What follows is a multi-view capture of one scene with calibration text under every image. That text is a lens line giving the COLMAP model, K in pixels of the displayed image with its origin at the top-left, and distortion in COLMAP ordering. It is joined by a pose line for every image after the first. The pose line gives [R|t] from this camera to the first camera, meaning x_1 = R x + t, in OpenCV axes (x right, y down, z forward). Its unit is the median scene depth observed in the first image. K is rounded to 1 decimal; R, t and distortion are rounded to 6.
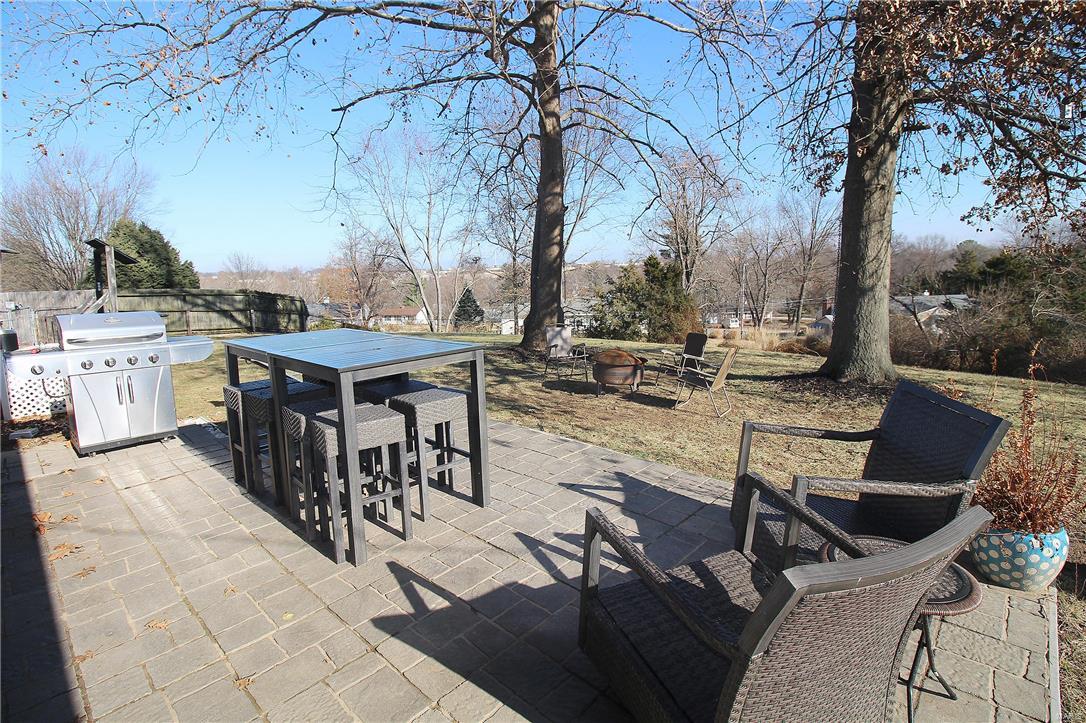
lens RADIAL K [[505.4, 0, 542.4], [0, 505.4, 346.2], [0, 0, 1]] dist [-0.003580, -0.011603]
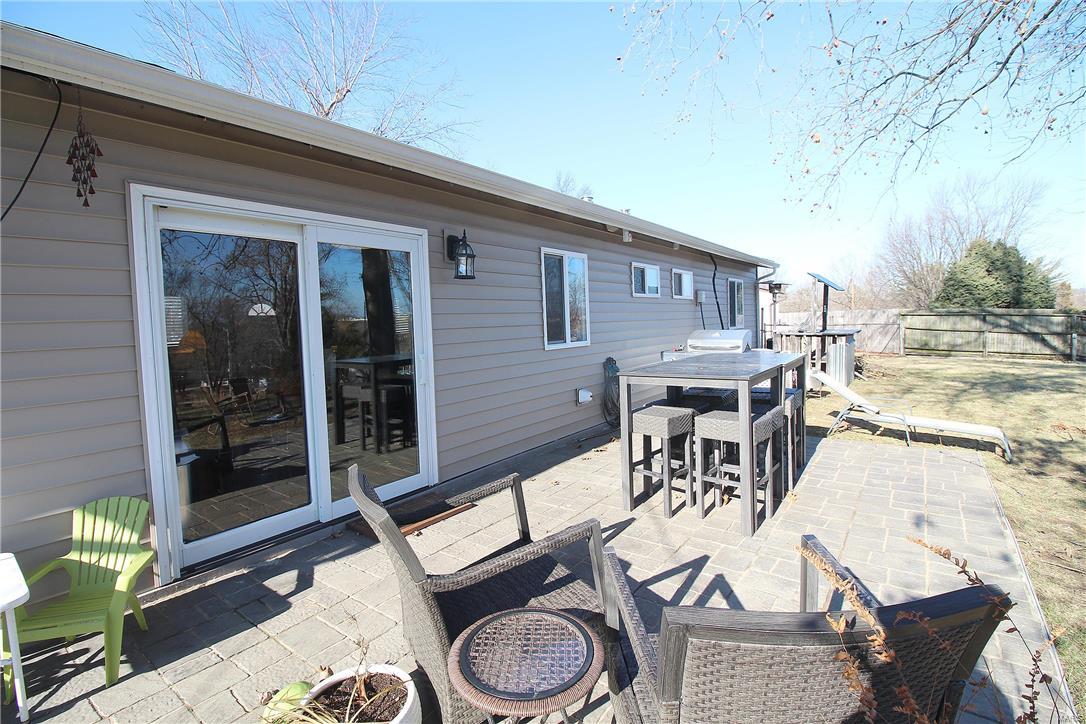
lens RADIAL K [[504.4, 0, 548.7], [0, 504.4, 344.9], [0, 0, 1]] dist [-0.030193, -0.000188]
pose [[0.103593, 0.072015, -0.992009, 0.132271], [-0.106340, 0.992461, 0.060943, -0.013145], [0.988919, 0.099177, 0.110470, 0.076121]]
